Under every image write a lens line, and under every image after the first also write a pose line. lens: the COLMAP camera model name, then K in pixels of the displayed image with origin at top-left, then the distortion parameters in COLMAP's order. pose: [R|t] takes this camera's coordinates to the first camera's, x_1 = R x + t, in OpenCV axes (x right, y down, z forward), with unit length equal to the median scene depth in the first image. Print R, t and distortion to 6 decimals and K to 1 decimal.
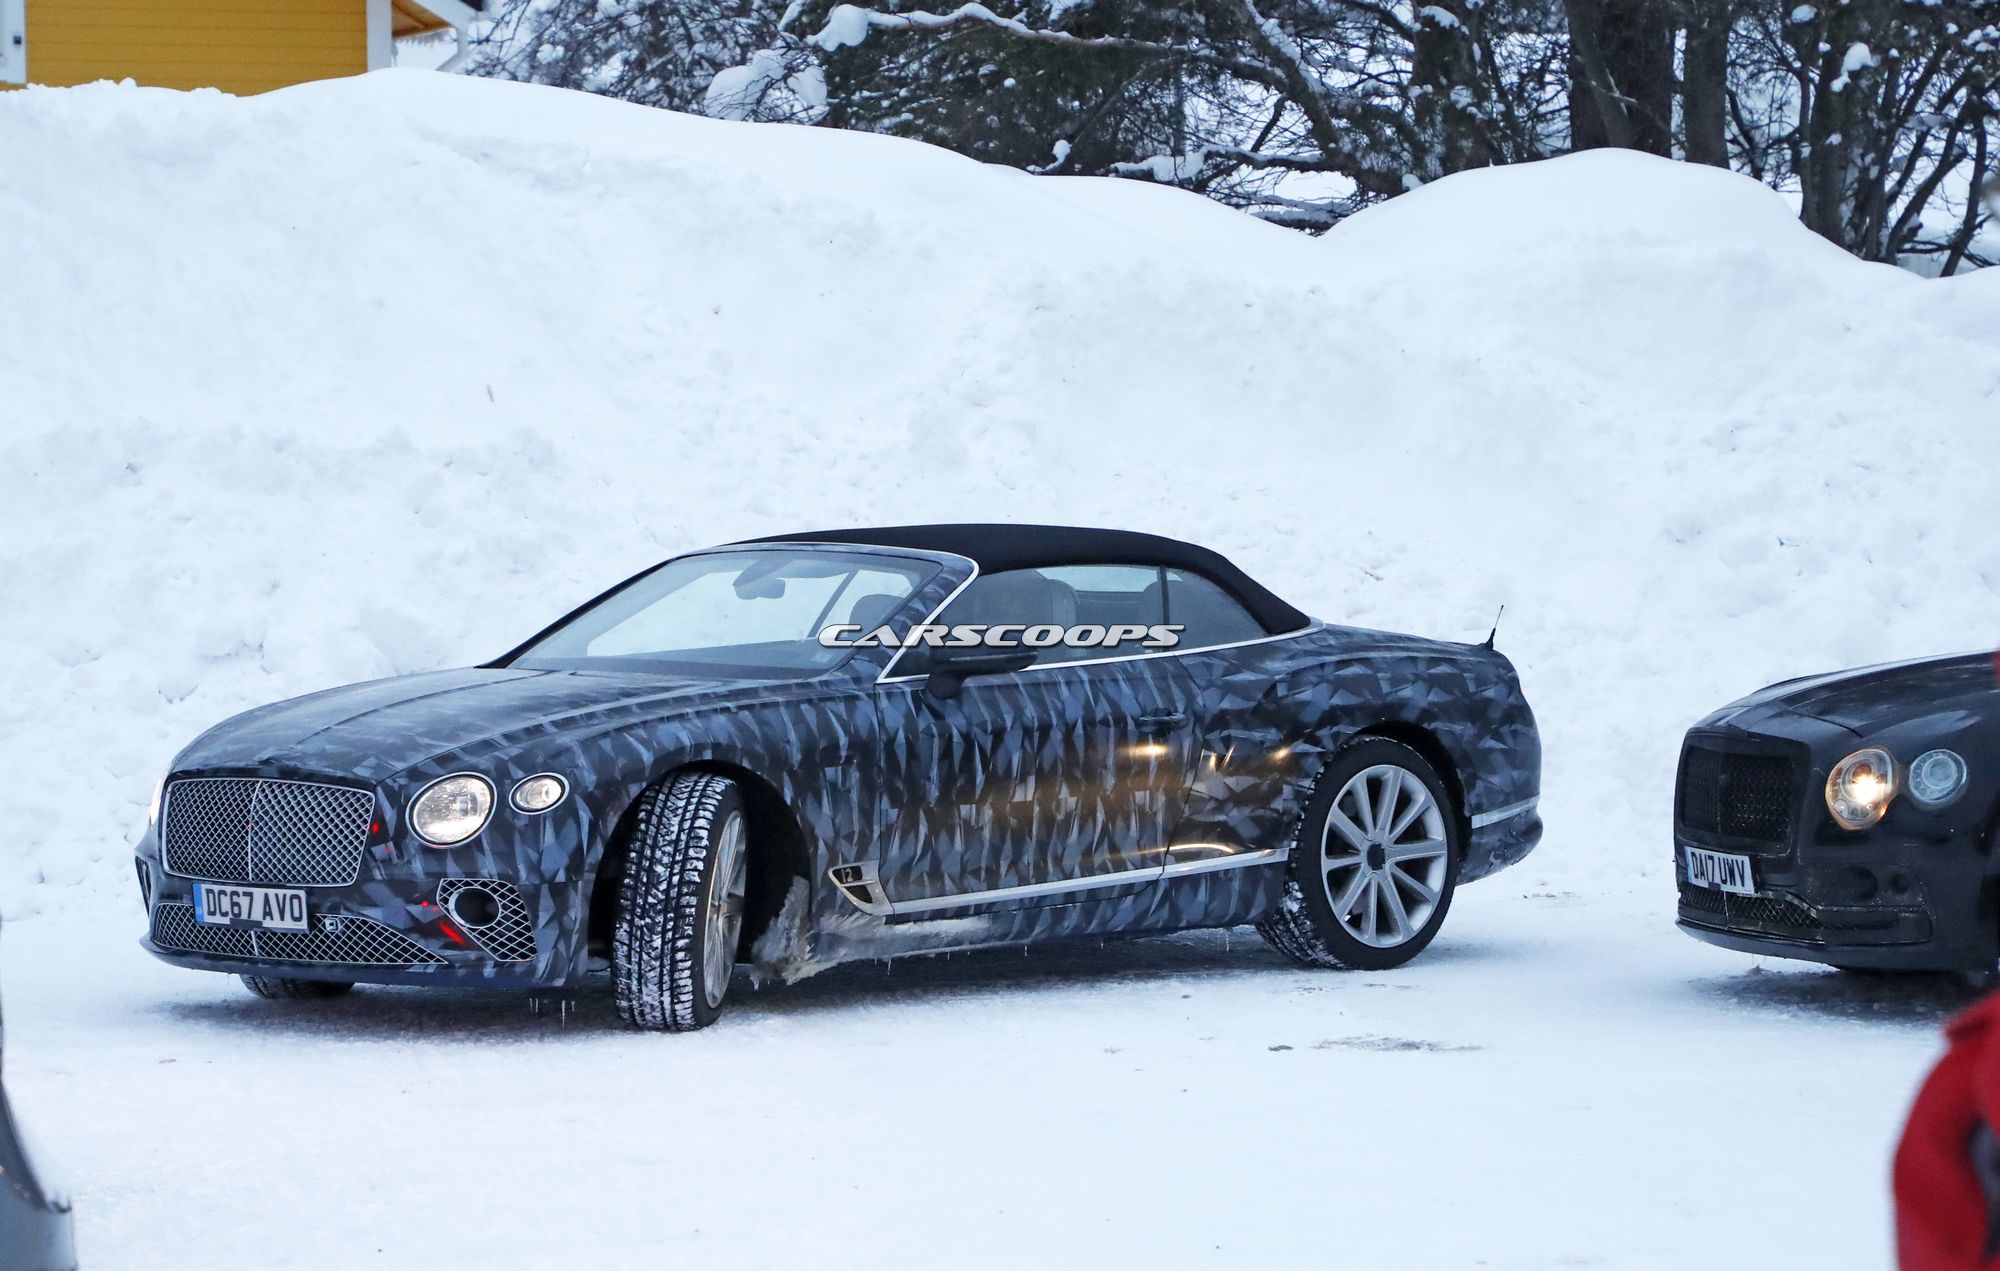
lens RADIAL K [[6868.3, 0, 888.9], [0, 6868.3, 631.3], [0, 0, 1]] dist [0.465043, -0.535908]
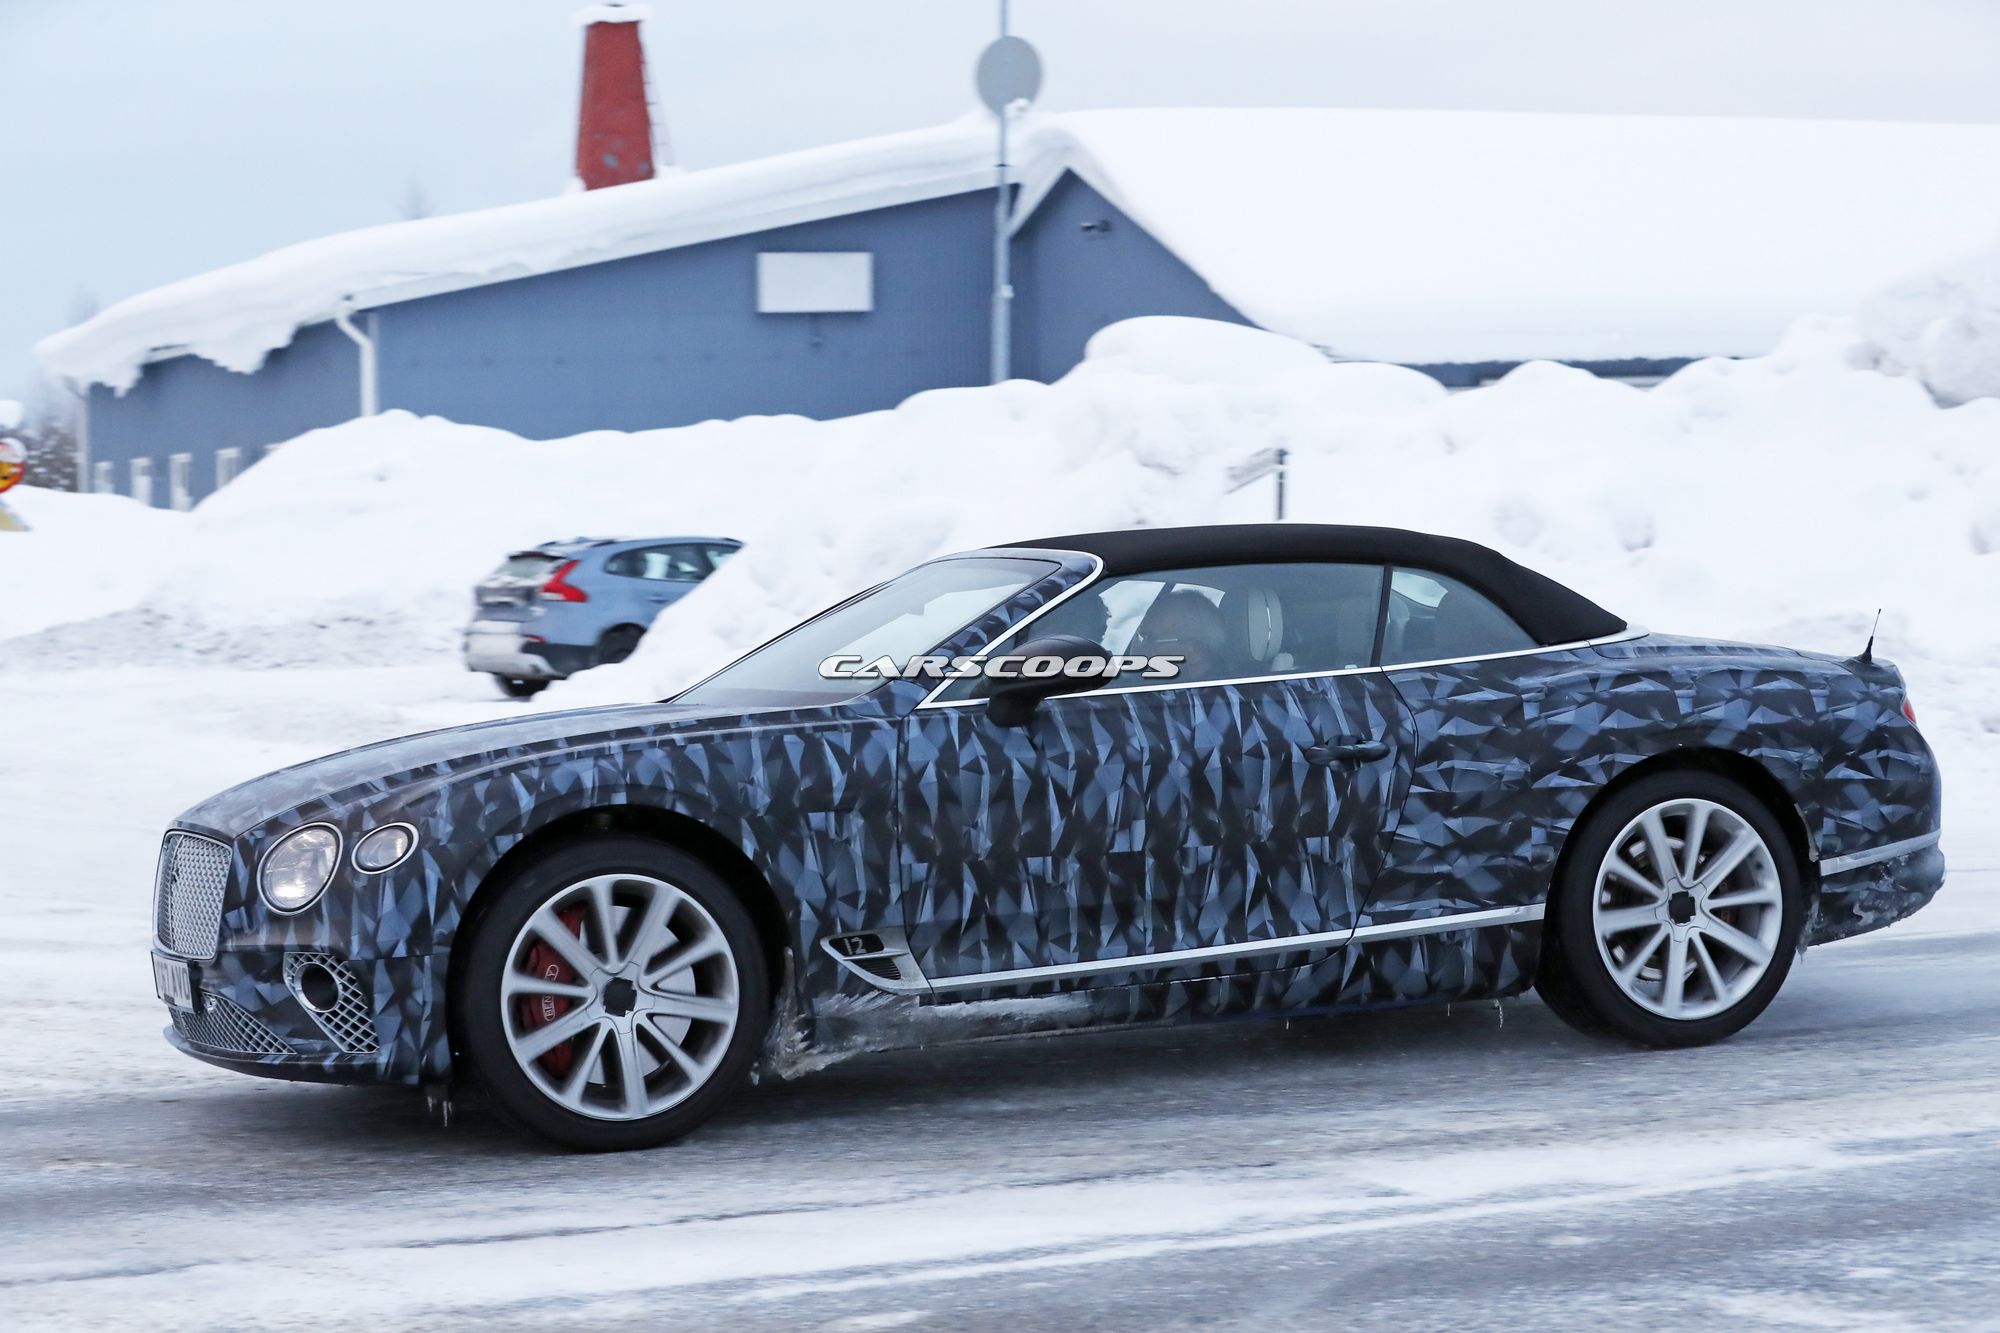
lens RADIAL K [[3952.2, 0, 999.7], [0, 3952.2, 729.4], [0, 0, 1]] dist [-0.275797, 0.069595]
pose [[0.929755, -0.020413, -0.367614, 0.176742], [0.018605, 0.999791, -0.008461, 0.013957], [0.367710, 0.001027, 0.929940, 0.560985]]
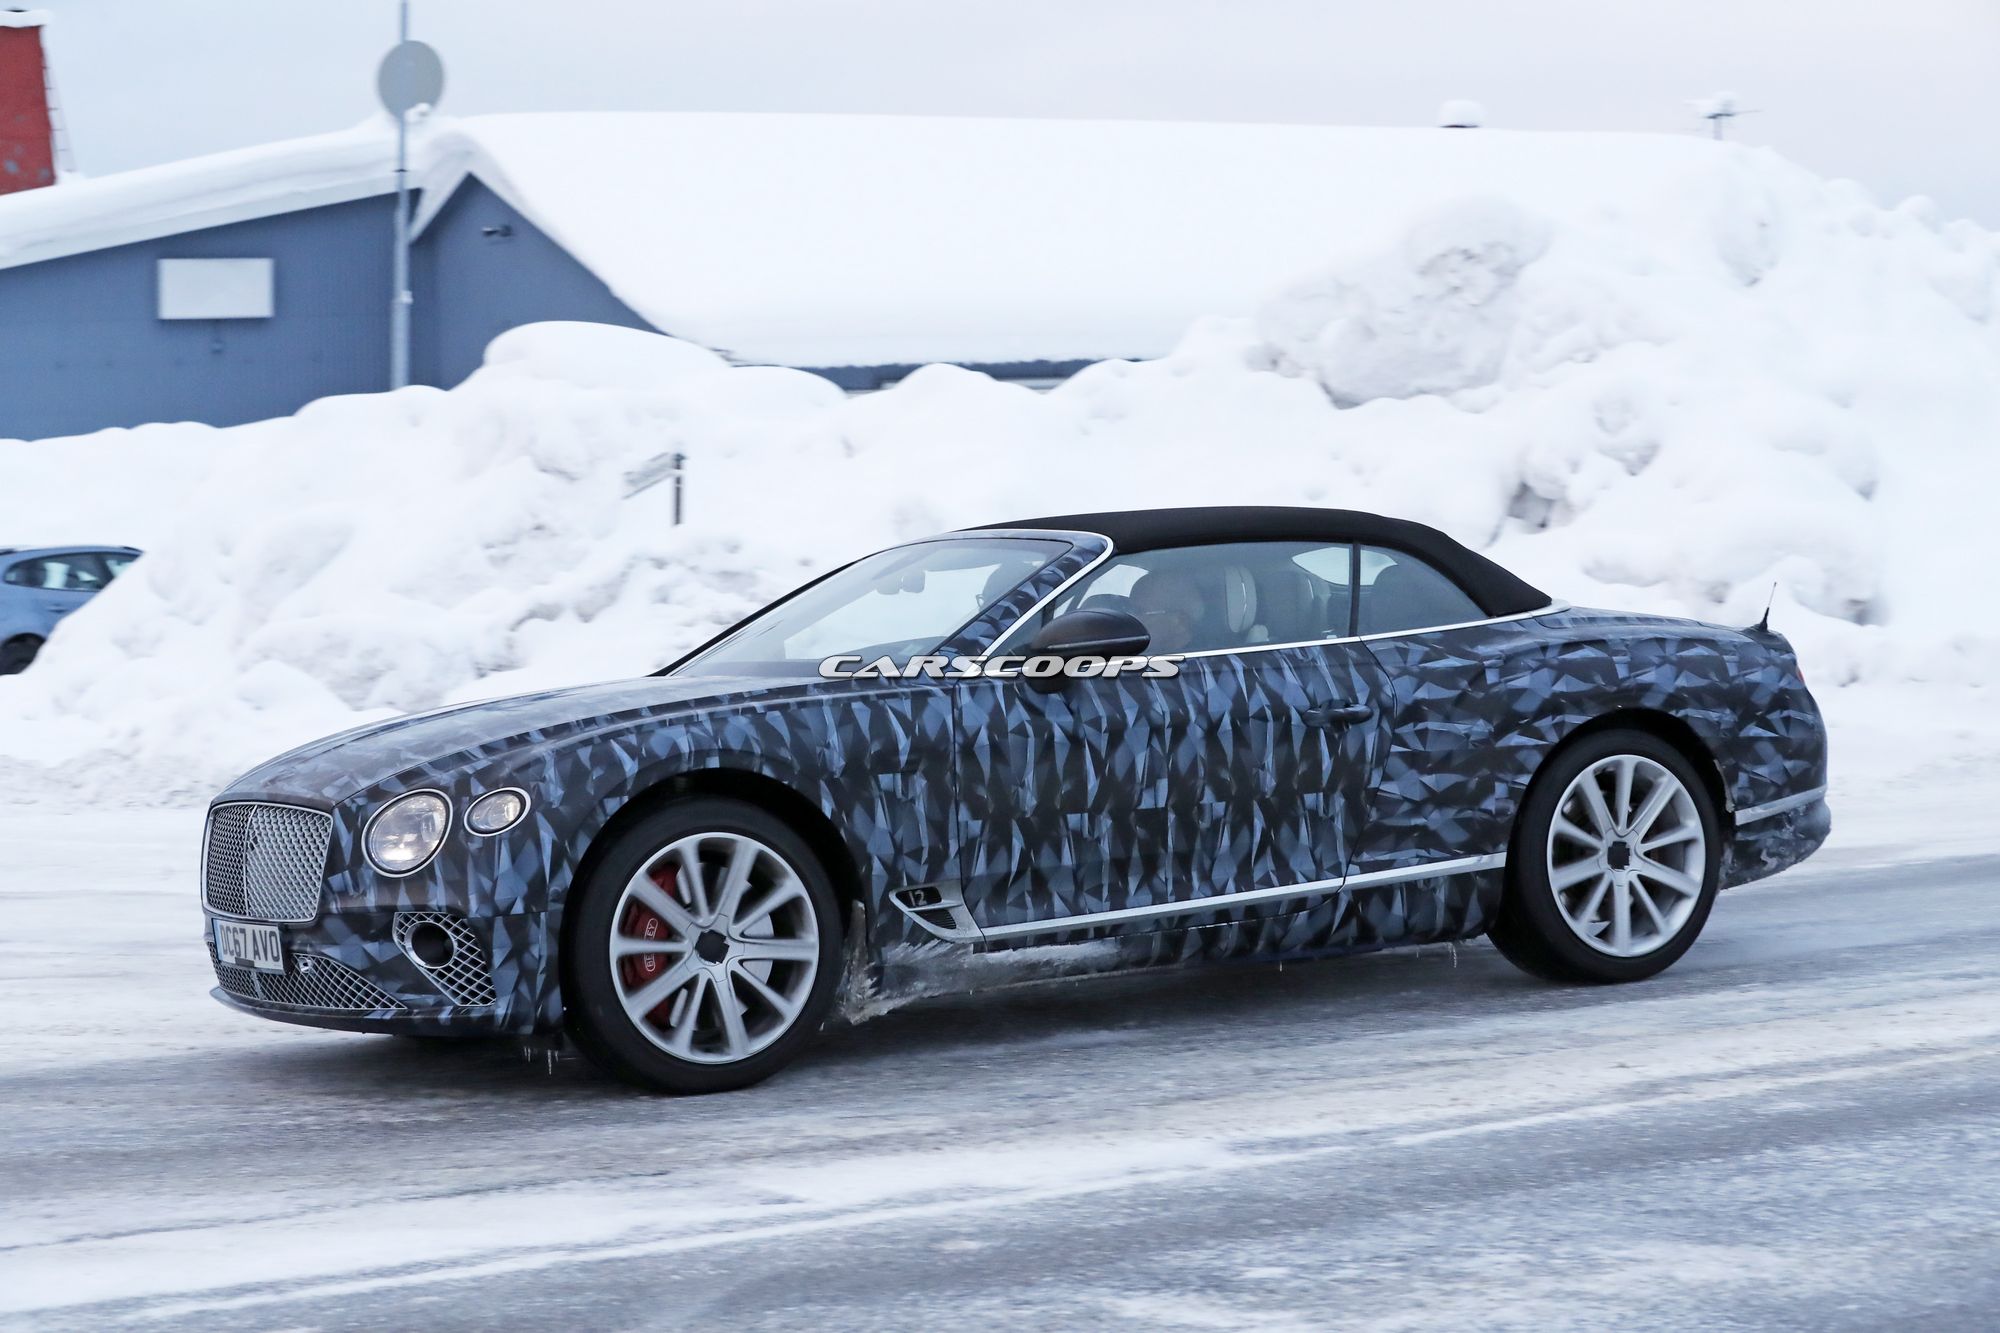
lens RADIAL K [[3952.2, 0, 999.7], [0, 3952.2, 729.4], [0, 0, 1]] dist [-0.275797, 0.069595]
pose [[0.972274, -0.029922, -0.231921, 0.117560], [0.029741, 0.999548, -0.004277, 0.016254], [0.231944, -0.002739, 0.972725, 0.504901]]
